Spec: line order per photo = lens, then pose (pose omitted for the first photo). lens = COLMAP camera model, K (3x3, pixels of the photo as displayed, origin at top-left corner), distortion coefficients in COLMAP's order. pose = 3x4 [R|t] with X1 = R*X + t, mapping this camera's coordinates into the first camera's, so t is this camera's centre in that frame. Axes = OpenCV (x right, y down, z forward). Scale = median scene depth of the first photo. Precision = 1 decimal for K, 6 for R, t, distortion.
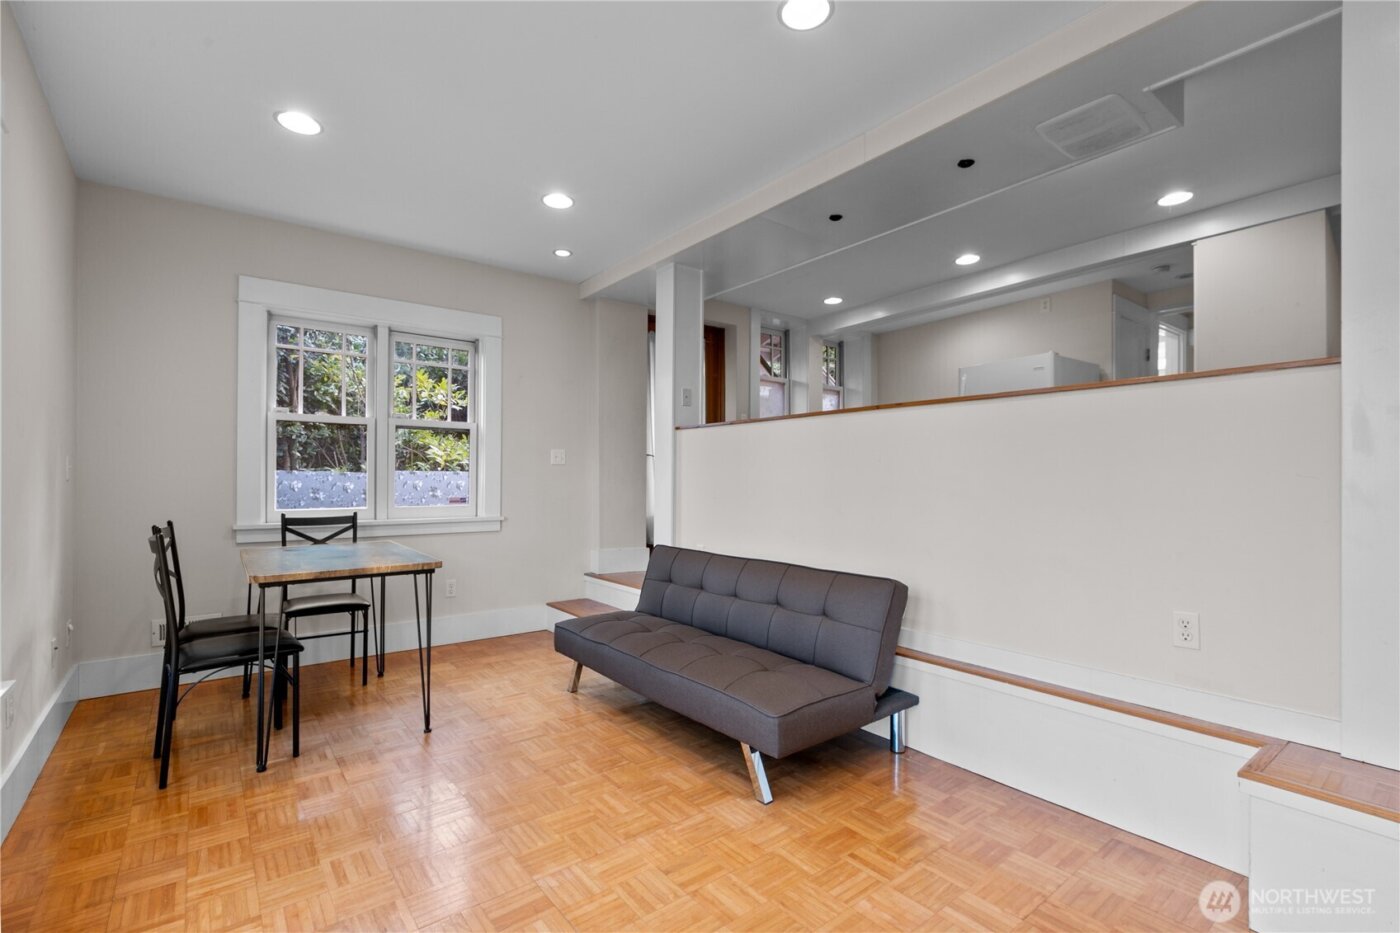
lens RADIAL K [[628.2, 0, 705.6], [0, 628.2, 485.9], [0, 0, 1]] dist [-0.000078, -0.000530]
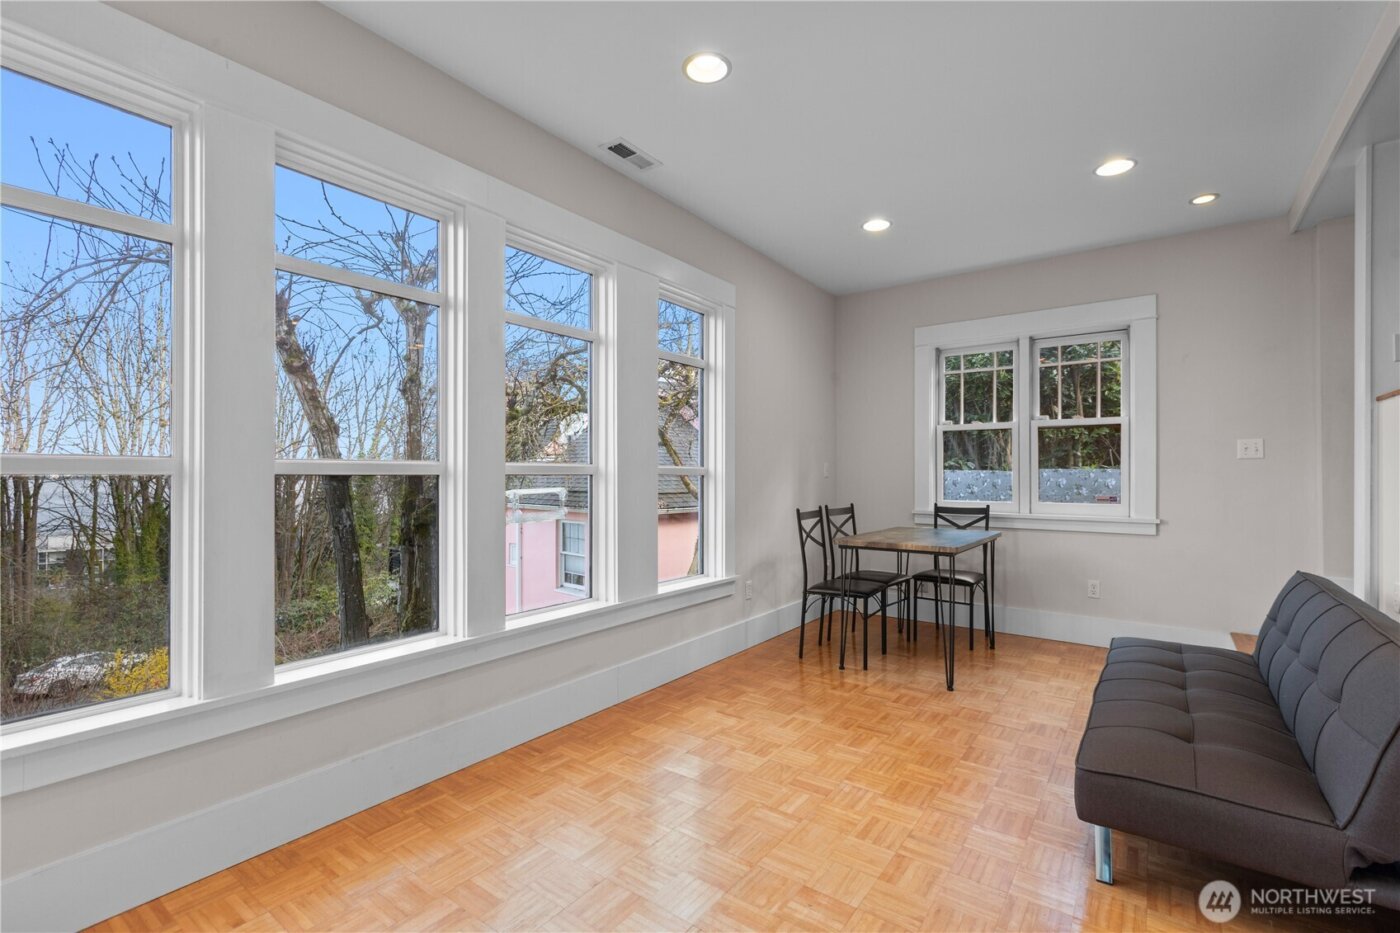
lens RADIAL K [[636.2, 0, 697.0], [0, 636.2, 481.7], [0, 0, 1]] dist [0.003728, 0.000820]
pose [[0.254339, 0.008303, -0.967080, 0.462668], [-0.010058, 0.999932, 0.005939, -0.003254], [0.967063, 0.008216, 0.254405, 0.178092]]
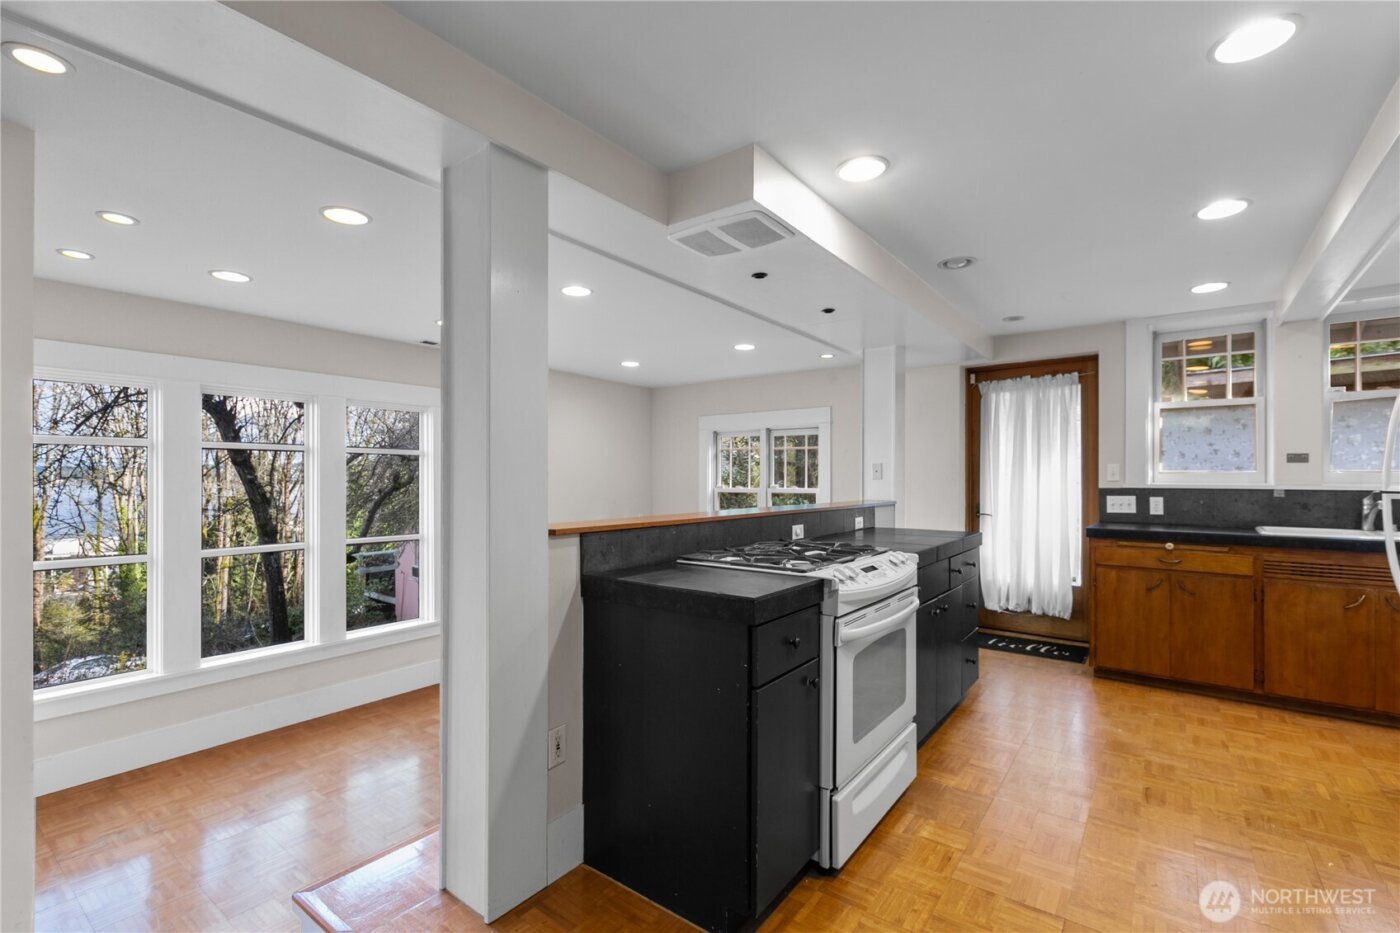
lens RADIAL K [[638.8, 0, 698.0], [0, 638.8, 489.2], [0, 0, 1]] dist [0.001860, 0.000682]
pose [[0.251701, 0.014701, -0.967693, 1.062255], [-0.007976, 0.999882, 0.013115, -0.136748], [0.967772, 0.004418, 0.251789, 0.489474]]
